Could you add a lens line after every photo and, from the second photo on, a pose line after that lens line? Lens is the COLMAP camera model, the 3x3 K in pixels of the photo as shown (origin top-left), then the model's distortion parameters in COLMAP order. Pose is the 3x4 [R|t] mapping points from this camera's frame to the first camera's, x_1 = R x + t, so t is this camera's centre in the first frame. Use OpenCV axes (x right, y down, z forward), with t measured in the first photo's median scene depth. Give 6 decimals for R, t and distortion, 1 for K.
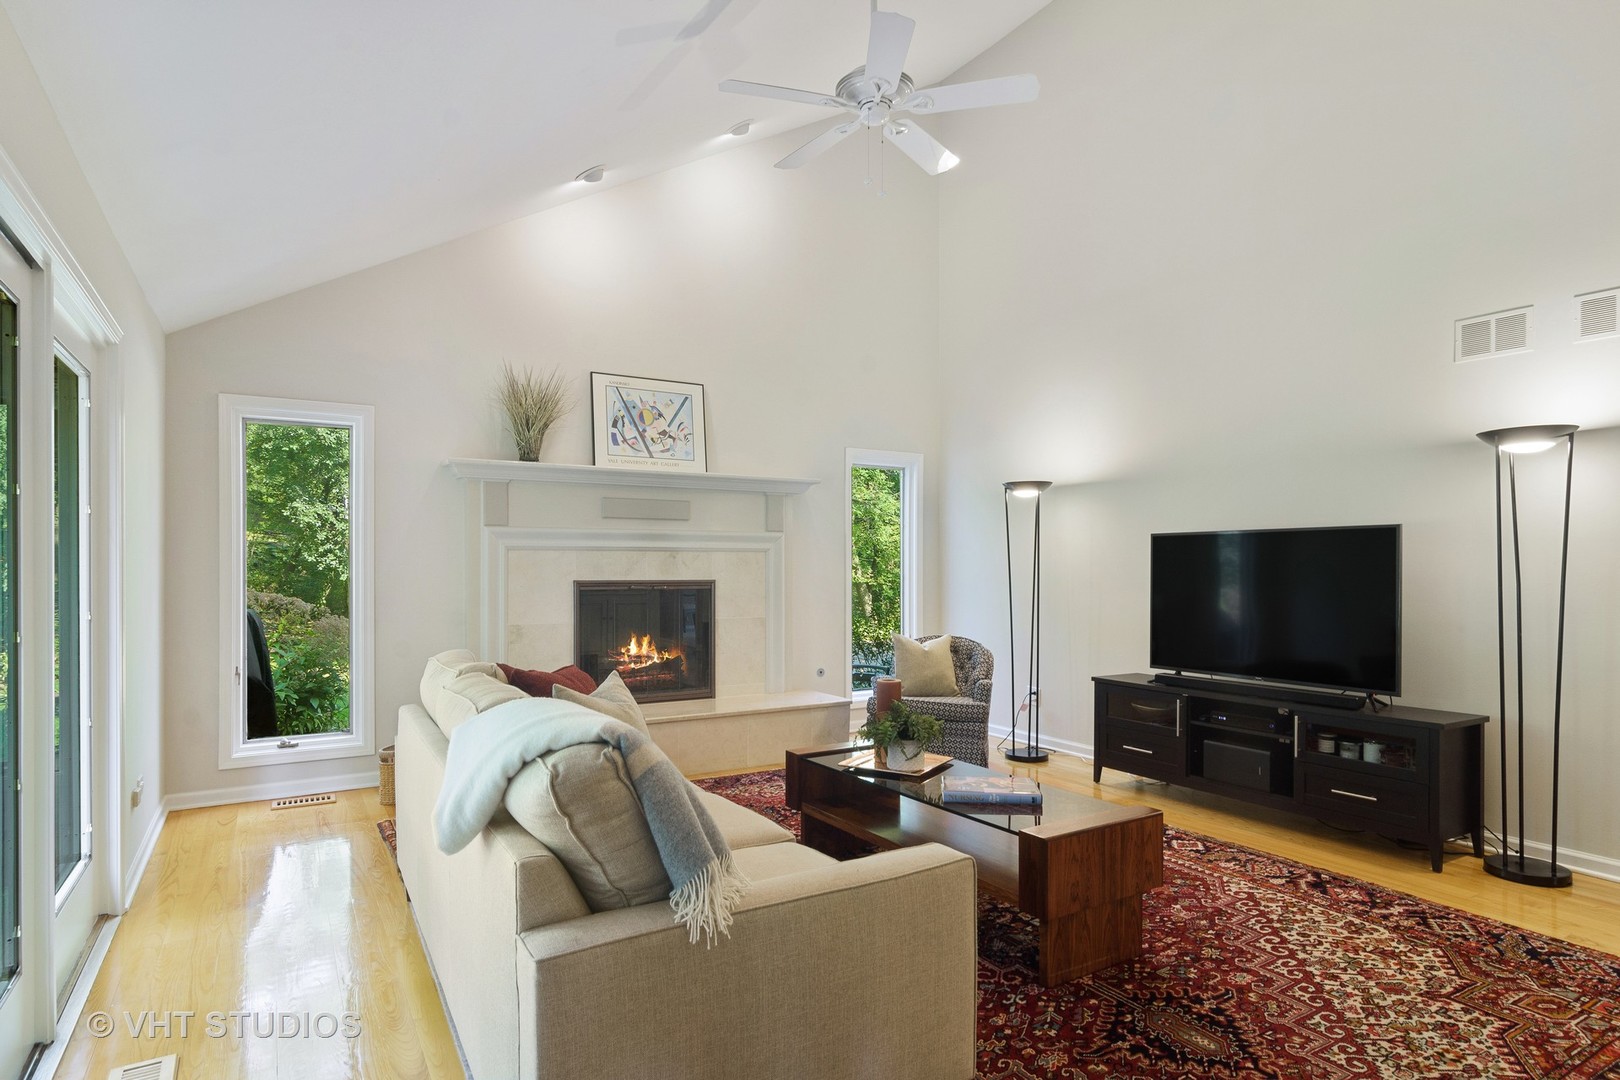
lens RADIAL K [[881.4, 0, 822.6], [0, 881.4, 539.8], [0, 0, 1]] dist [-0.000820, 0.000164]
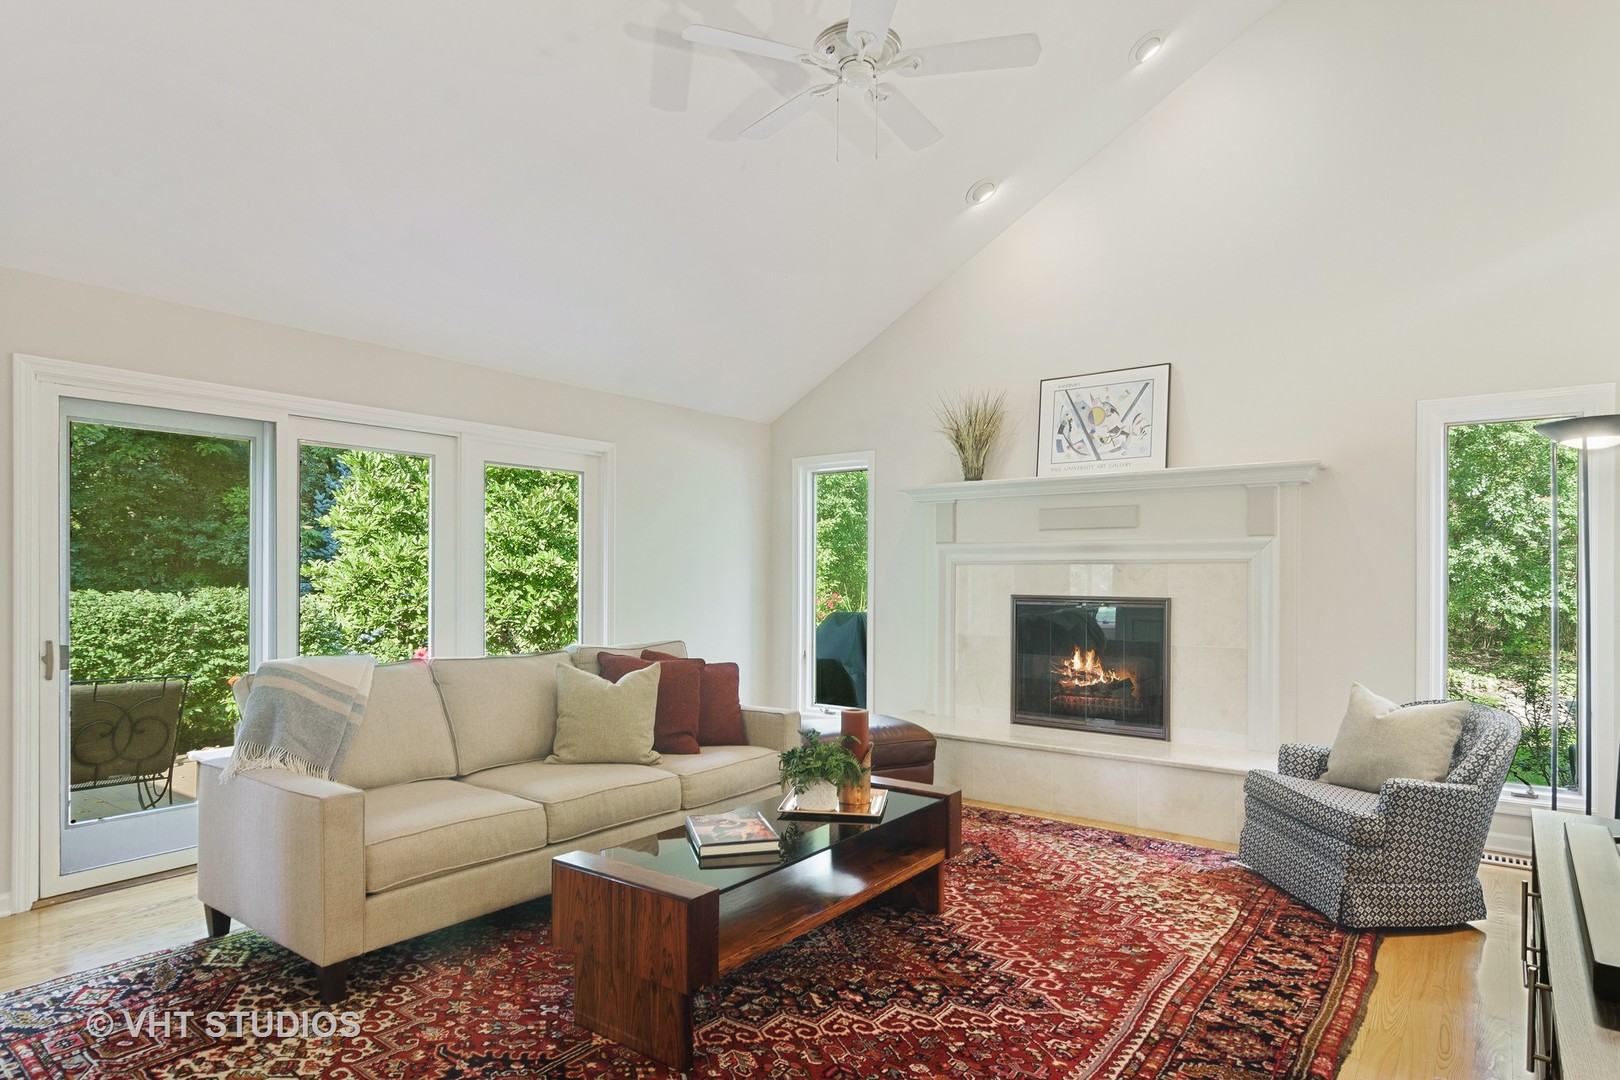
lens RADIAL K [[911.5, 0, 810.0], [0, 911.5, 540.0], [0, 0, 1]] dist [0.002194, -0.000286]
pose [[0.361545, -0.034973, -0.931698, 0.567270], [0.022014, 0.999338, -0.028969, 0.009024], [0.932095, -0.010037, 0.362076, 0.390024]]
